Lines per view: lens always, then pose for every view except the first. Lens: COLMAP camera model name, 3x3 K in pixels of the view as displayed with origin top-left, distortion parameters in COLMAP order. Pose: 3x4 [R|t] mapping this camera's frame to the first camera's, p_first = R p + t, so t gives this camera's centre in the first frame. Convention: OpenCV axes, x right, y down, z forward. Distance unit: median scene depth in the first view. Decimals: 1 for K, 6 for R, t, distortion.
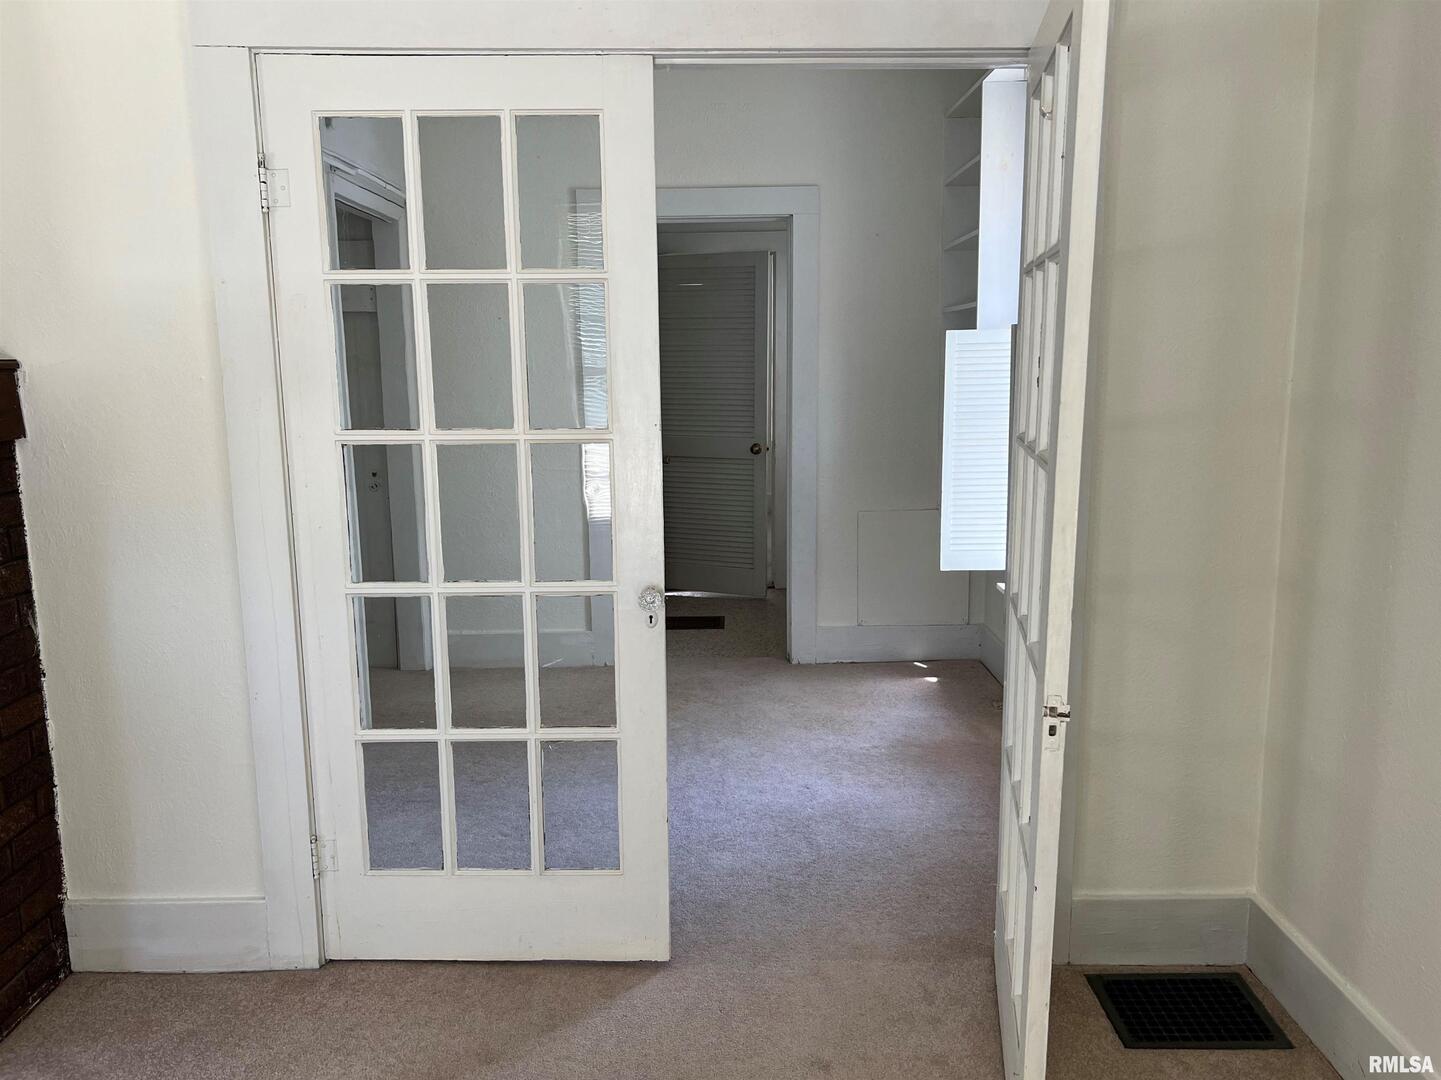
lens RADIAL K [[1115.1, 0, 720.5], [0, 1115.1, 540.0], [0, 0, 1]] dist [0.060077, -0.072442]
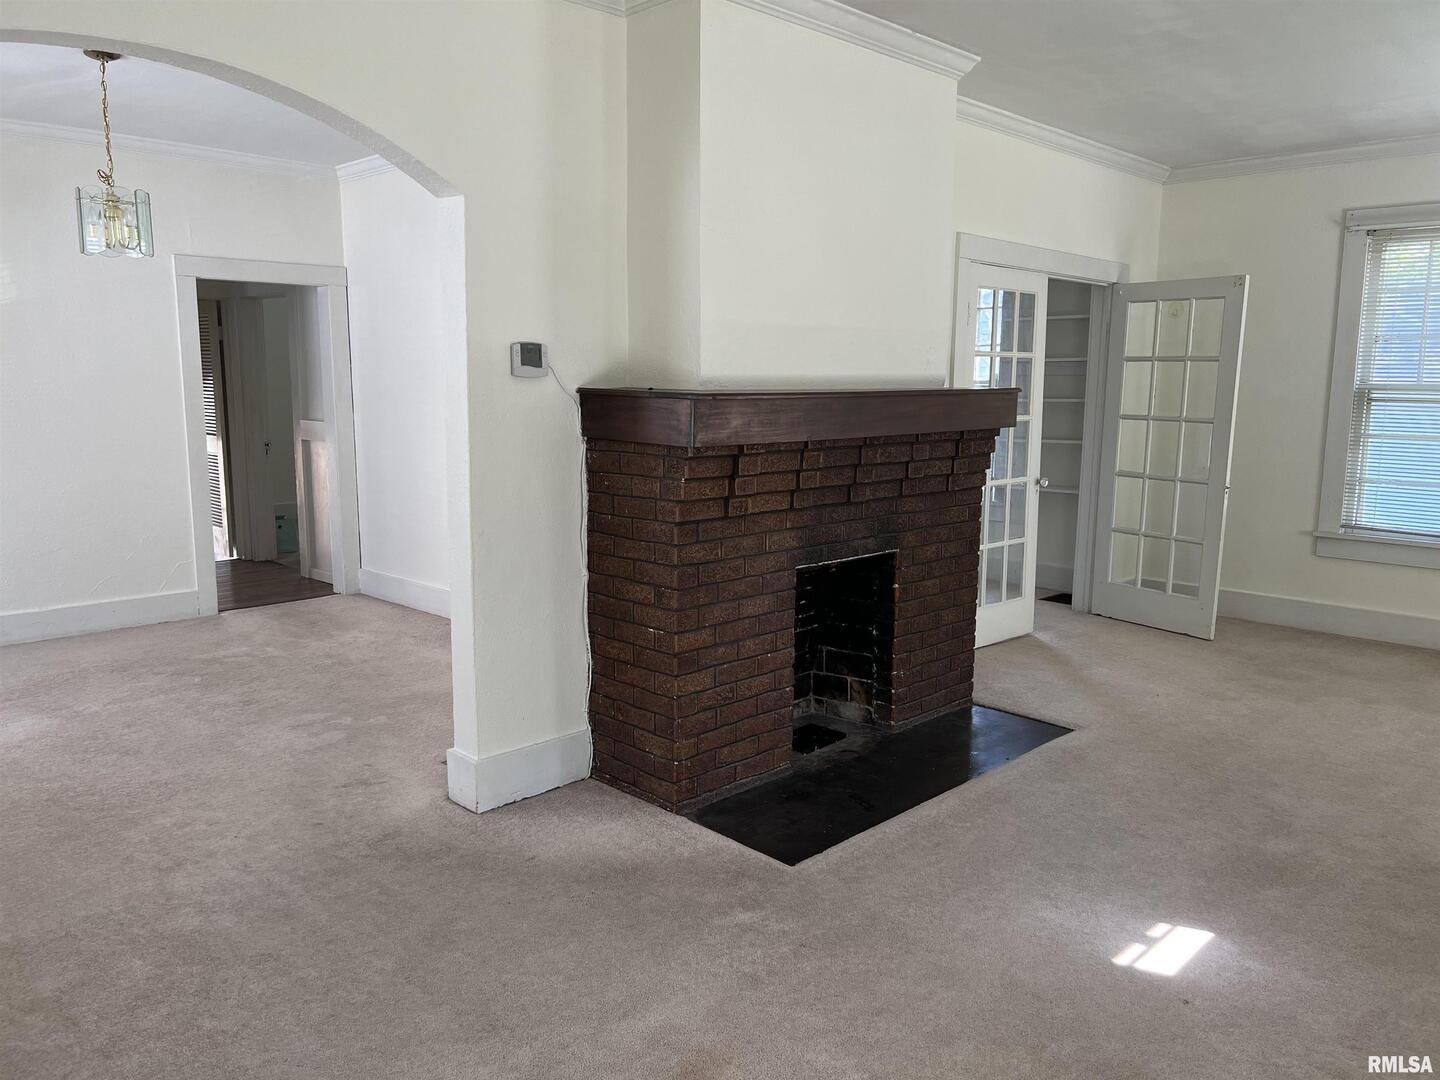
lens RADIAL K [[1041.8, 0, 720.0], [0, 1041.8, 540.0], [0, 0, 1]] dist [0.074365, -0.095373]
pose [[0.719609, -0.092823, 0.688147, -2.220408], [0.102573, 0.994363, 0.026865, 0.043301], [-0.686762, 0.051253, 0.725074, -0.216178]]
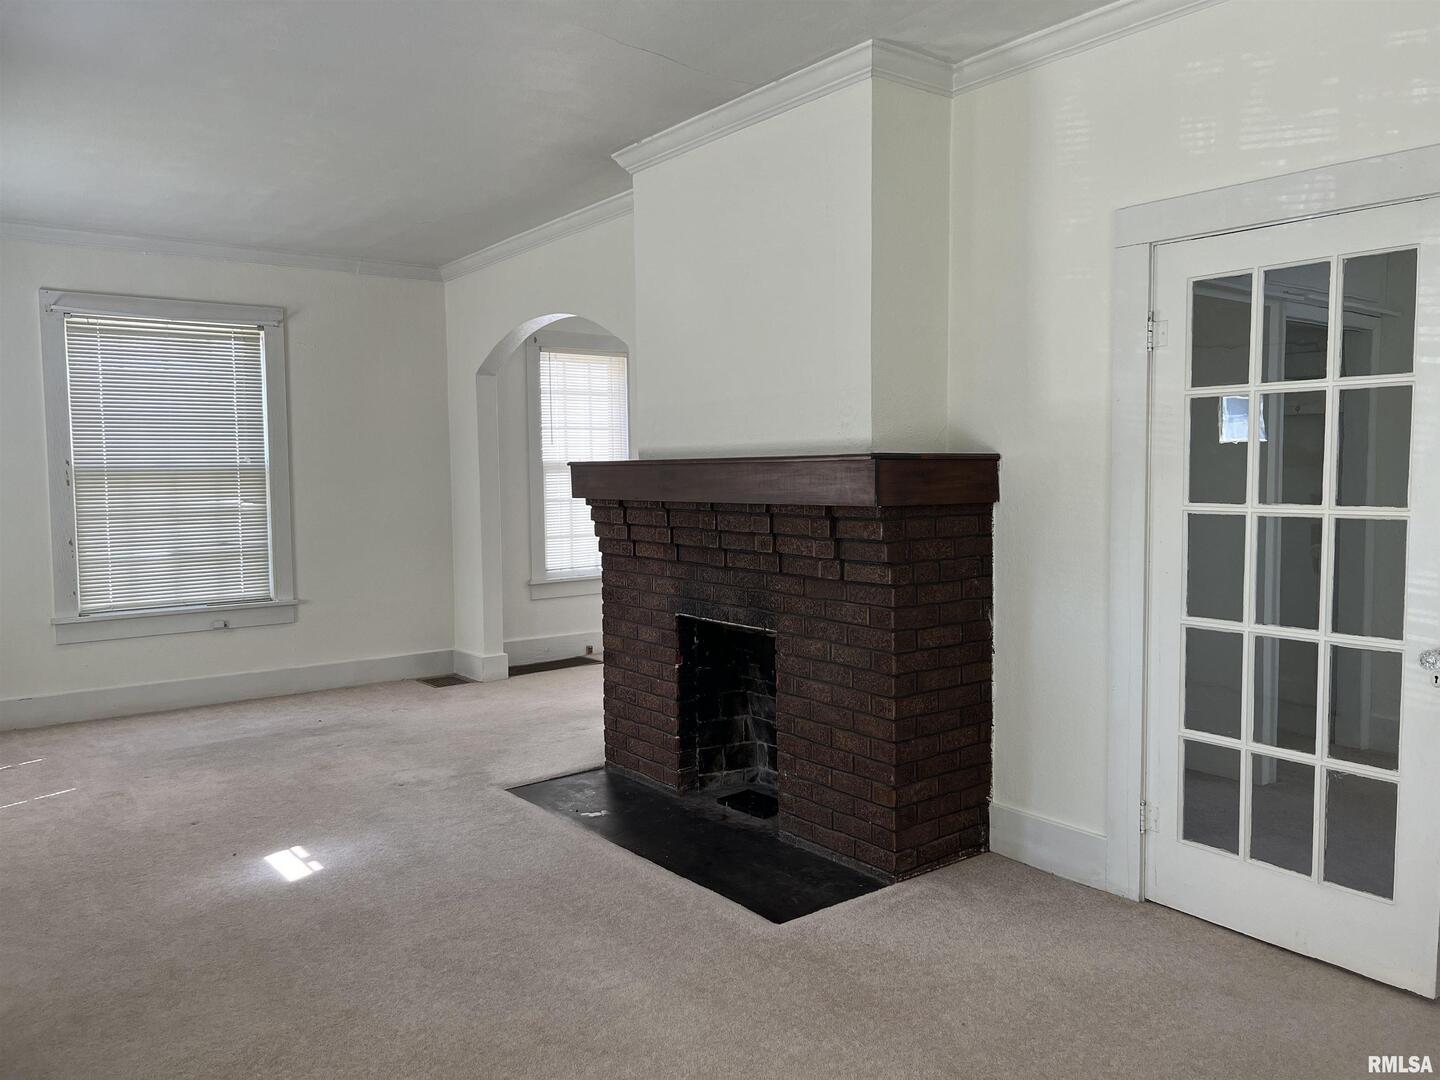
lens RADIAL K [[1072.6, 0, 721.4], [0, 1072.6, 549.5], [0, 0, 1]] dist [0.078516, -0.111199]
pose [[0.609911, 0.065183, -0.789785, 0.343314], [-0.129419, 0.991424, -0.018119, 0.053224], [0.781831, 0.113264, 0.613116, -0.233688]]
